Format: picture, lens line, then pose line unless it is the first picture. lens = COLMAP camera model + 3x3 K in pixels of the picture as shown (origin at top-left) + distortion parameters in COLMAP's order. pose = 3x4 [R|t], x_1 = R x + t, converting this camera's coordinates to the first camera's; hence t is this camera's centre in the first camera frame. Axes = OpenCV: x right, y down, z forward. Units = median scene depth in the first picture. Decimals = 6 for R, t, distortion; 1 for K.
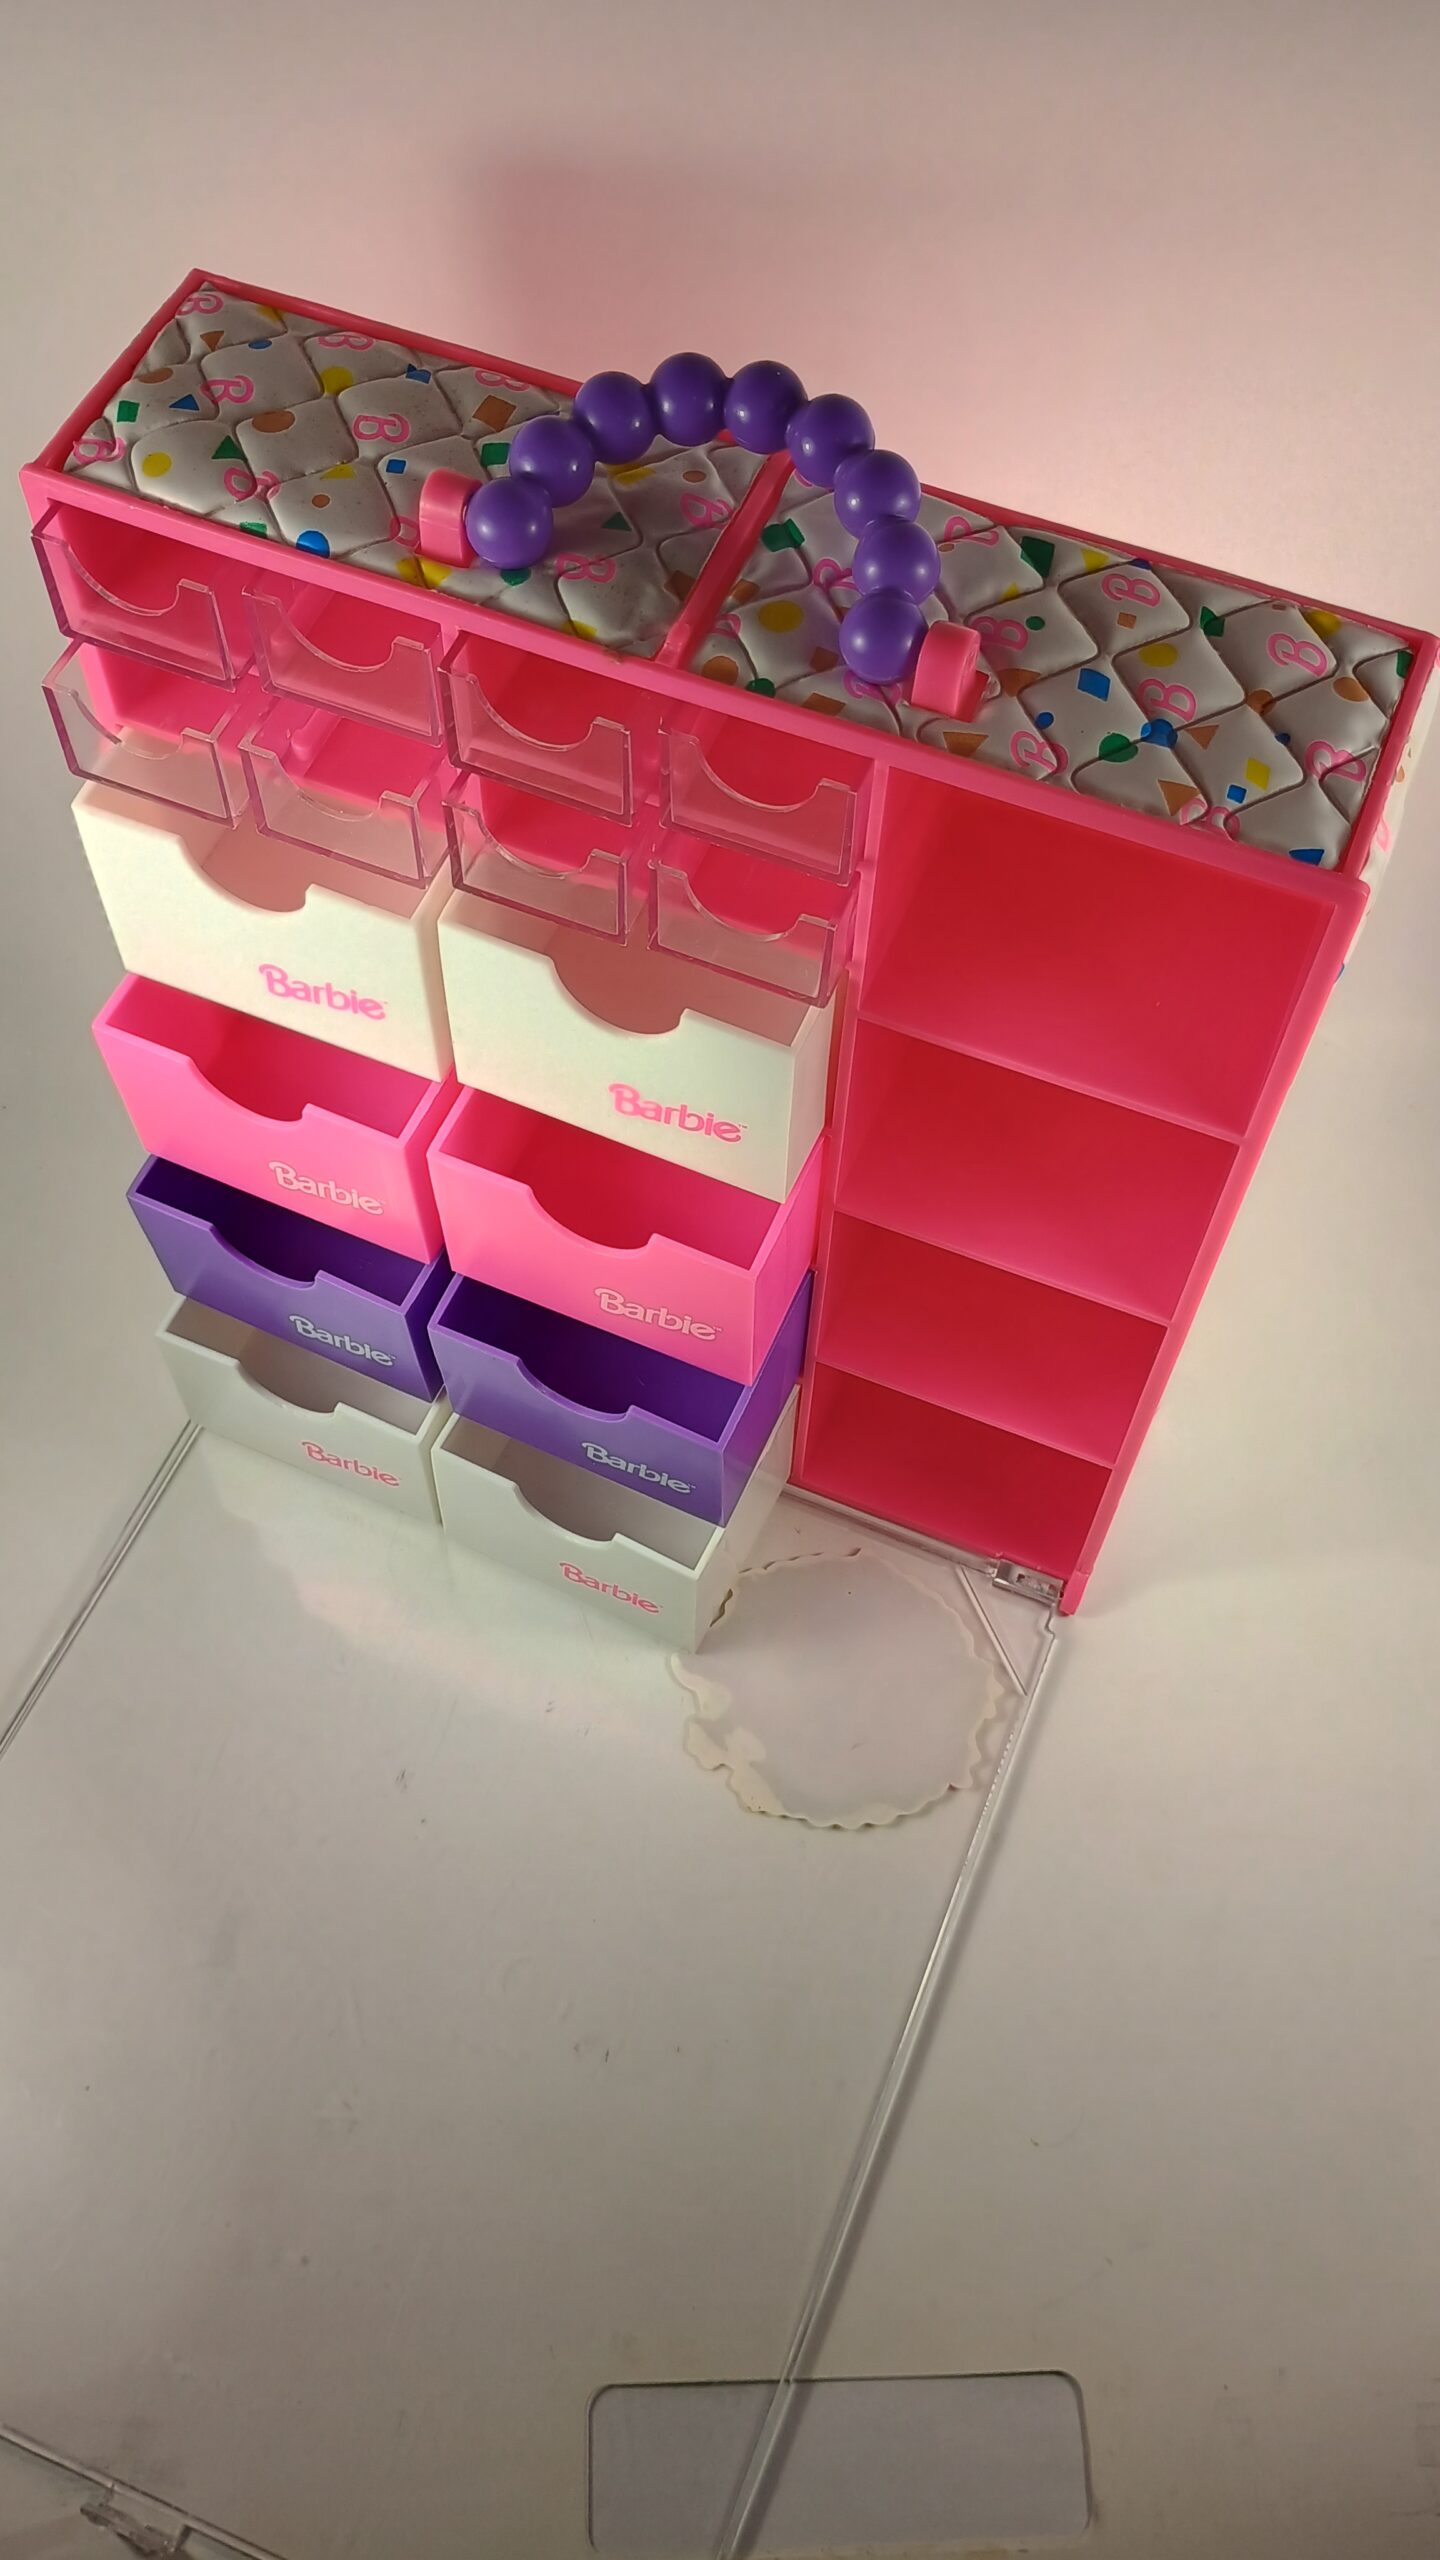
lens RADIAL K [[2256.7, 0, 725.7], [0, 2256.7, 1283.3], [0, 0, 1]] dist [0.025368, 0.000280]
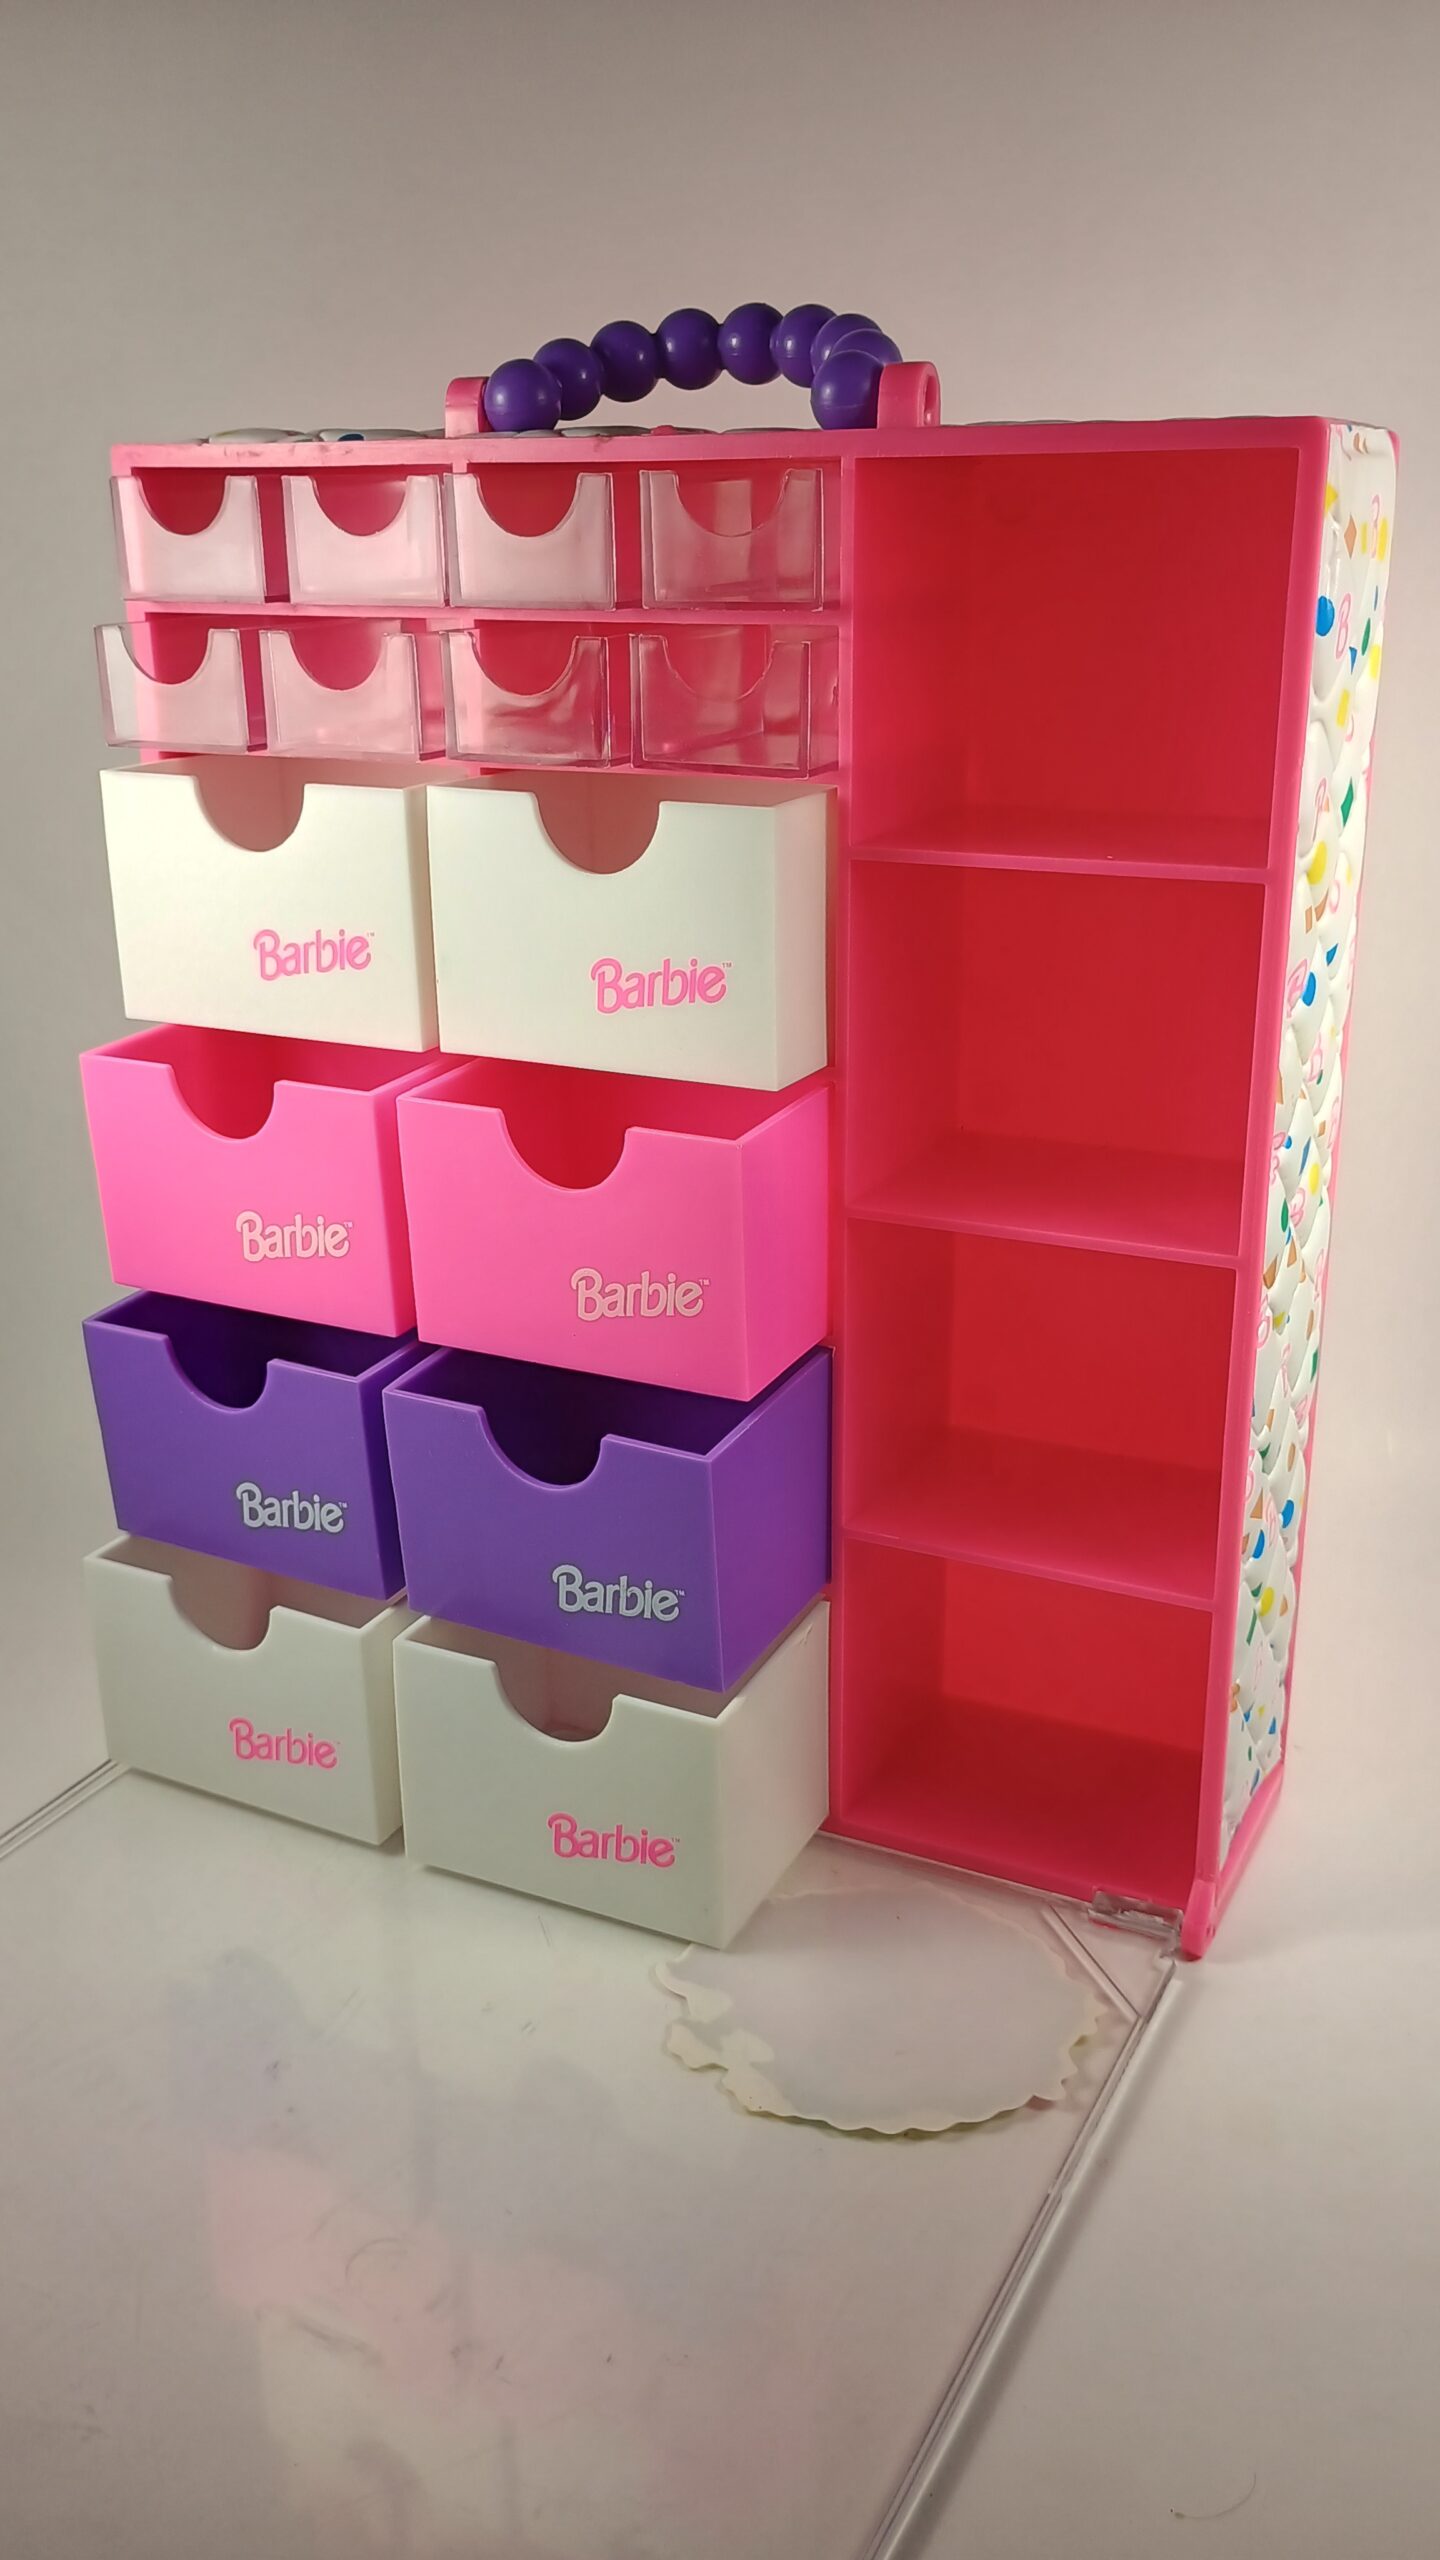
lens RADIAL K [[2256.7, 0, 720.8], [0, 2256.7, 1279.1], [0, 0, 1]] dist [0.025368, 0.000280]
pose [[0.996151, -0.006380, -0.087420, 0.080589], [-0.050420, 0.774118, -0.631030, 0.583170], [0.071699, 0.633009, 0.770817, 0.350524]]
